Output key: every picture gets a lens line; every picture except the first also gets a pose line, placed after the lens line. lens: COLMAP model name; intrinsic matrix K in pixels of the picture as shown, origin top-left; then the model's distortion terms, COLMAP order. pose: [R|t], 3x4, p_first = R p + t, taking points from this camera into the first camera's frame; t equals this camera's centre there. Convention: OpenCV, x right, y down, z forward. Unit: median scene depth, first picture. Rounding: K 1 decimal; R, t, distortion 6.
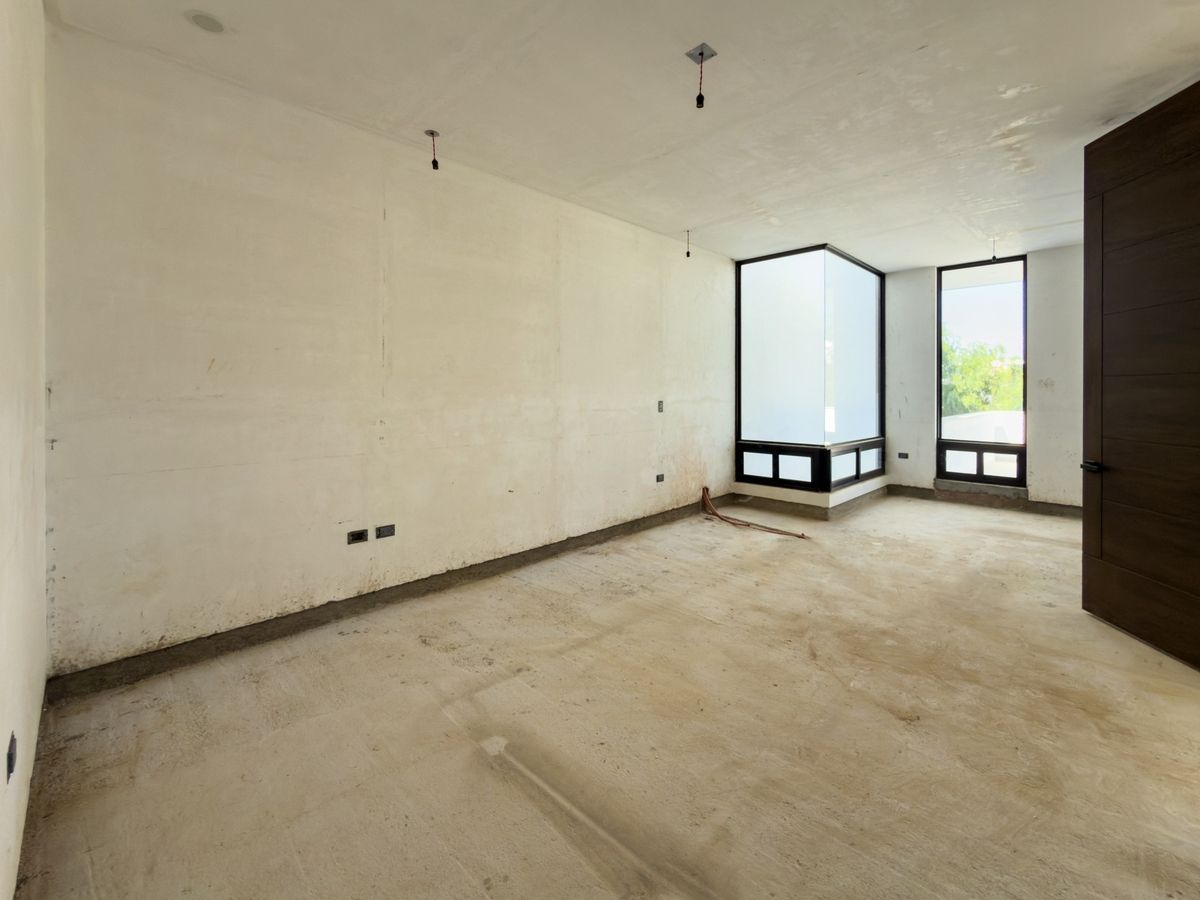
lens RADIAL K [[495.3, 0, 586.6], [0, 495.3, 394.4], [0, 0, 1]] dist [-0.000971, -0.000013]
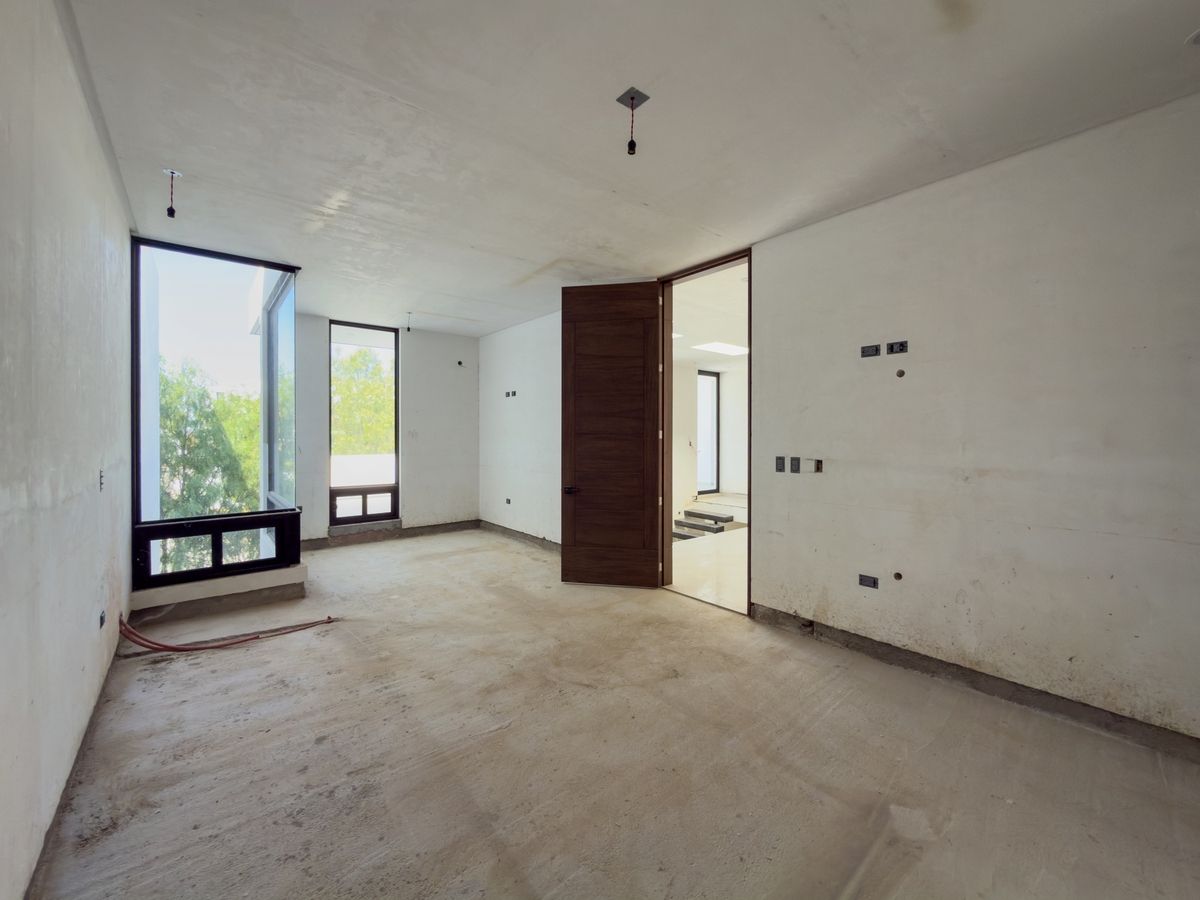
lens RADIAL K [[495.3, 0, 599.6], [0, 495.3, 441.3], [0, 0, 1]] dist [-0.000971, -0.000013]
pose [[0.077899, -0.016223, 0.996829, -0.485324], [0.007885, 0.999846, 0.015656, -0.031223], [-0.996930, 0.006640, 0.078015, 0.669171]]
